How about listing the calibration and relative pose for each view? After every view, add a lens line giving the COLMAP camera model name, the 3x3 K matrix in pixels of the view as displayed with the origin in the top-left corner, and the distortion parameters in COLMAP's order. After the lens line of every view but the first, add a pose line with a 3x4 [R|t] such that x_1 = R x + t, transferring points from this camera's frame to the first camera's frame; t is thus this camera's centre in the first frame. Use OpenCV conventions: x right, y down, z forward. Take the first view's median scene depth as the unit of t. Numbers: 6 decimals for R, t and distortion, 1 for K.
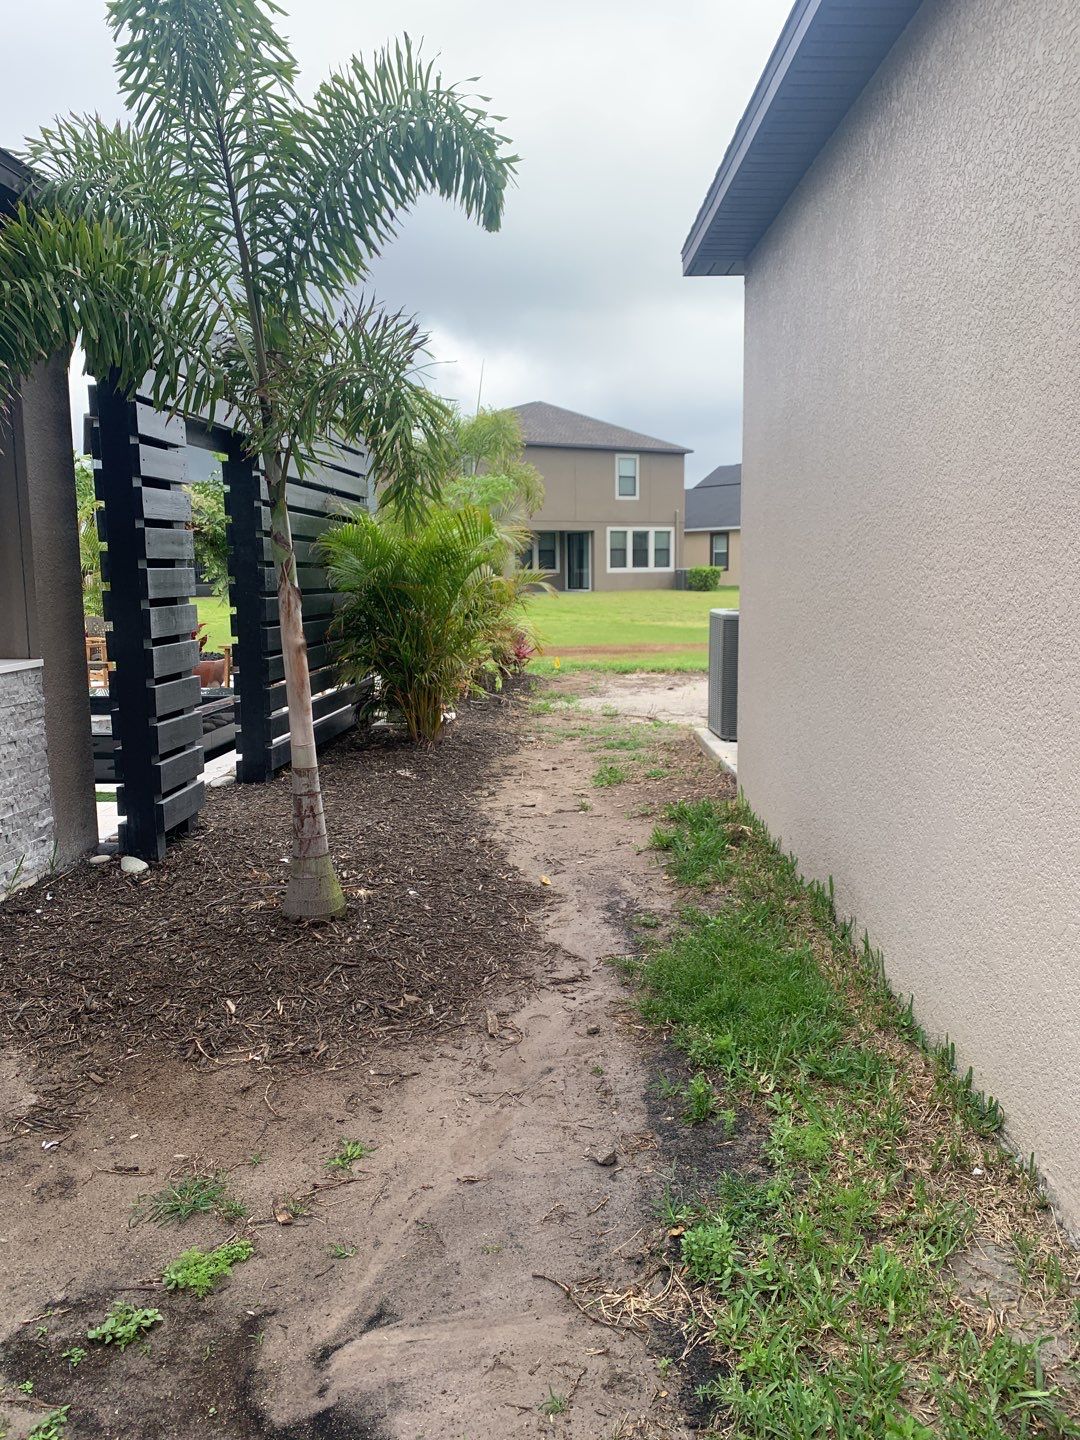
lens RADIAL K [[1063.6, 0, 523.2], [0, 1063.6, 720.9], [0, 0, 1]] dist [0.036914, -0.065348]
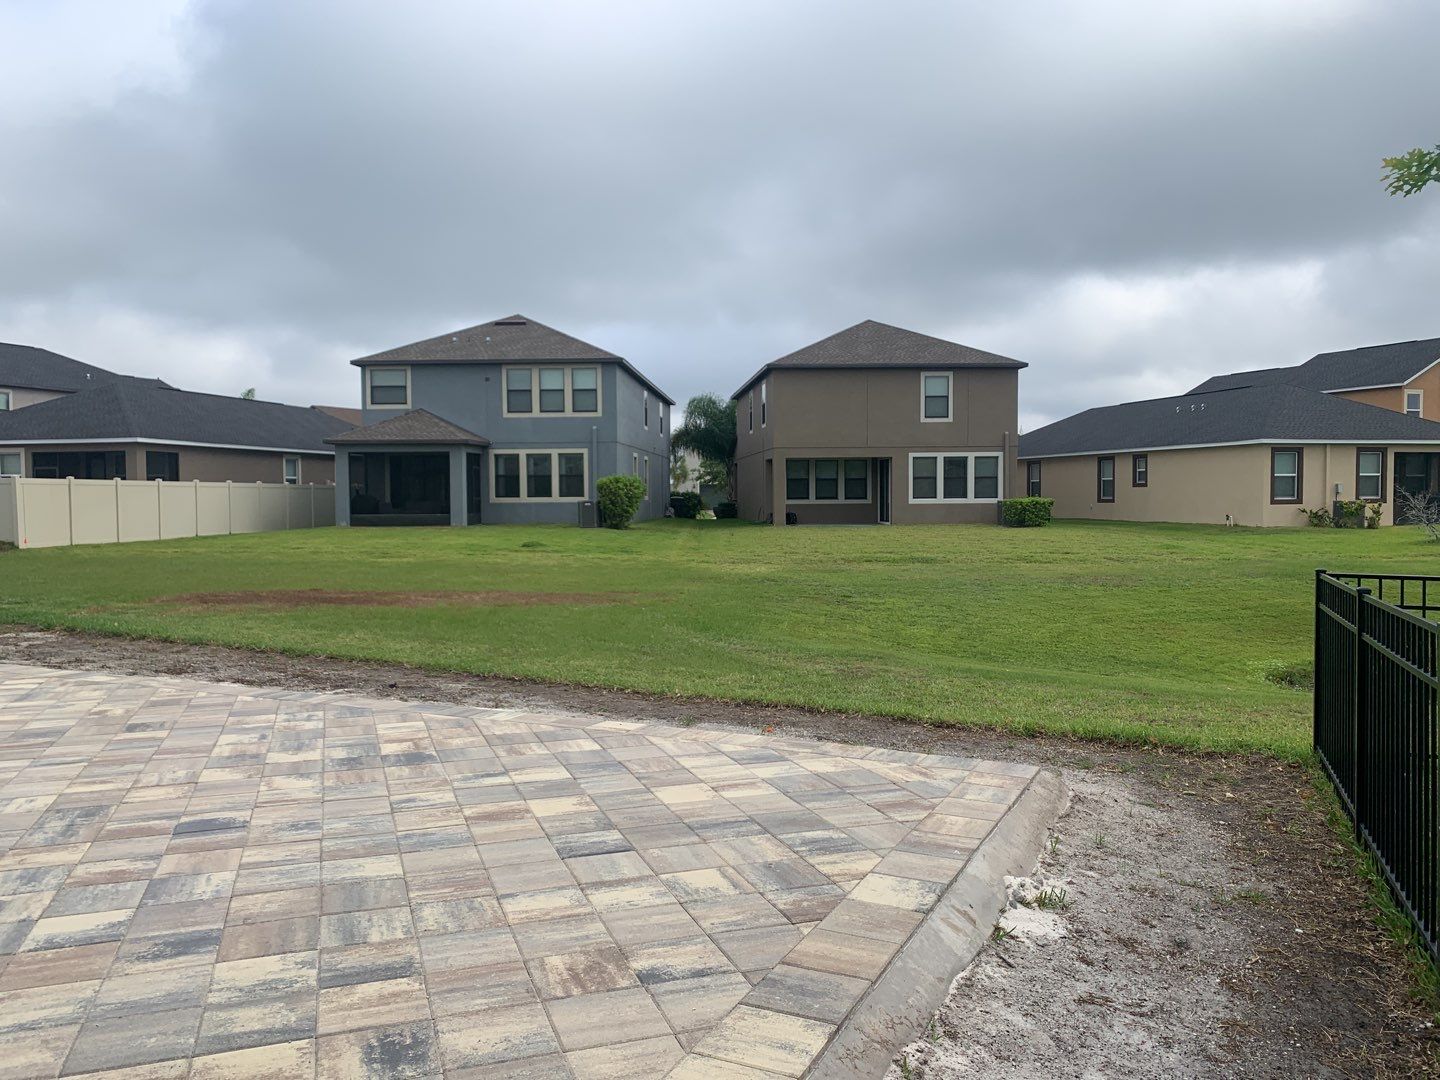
lens RADIAL K [[1063.6, 0, 720.0], [0, 1063.6, 540.0], [0, 0, 1]] dist [0.036914, -0.065348]
pose [[0.910798, 0.026849, -0.411978, 0.297825], [-0.065430, 0.994659, -0.079828, -0.027974], [0.407634, 0.099663, 0.907690, 0.134238]]
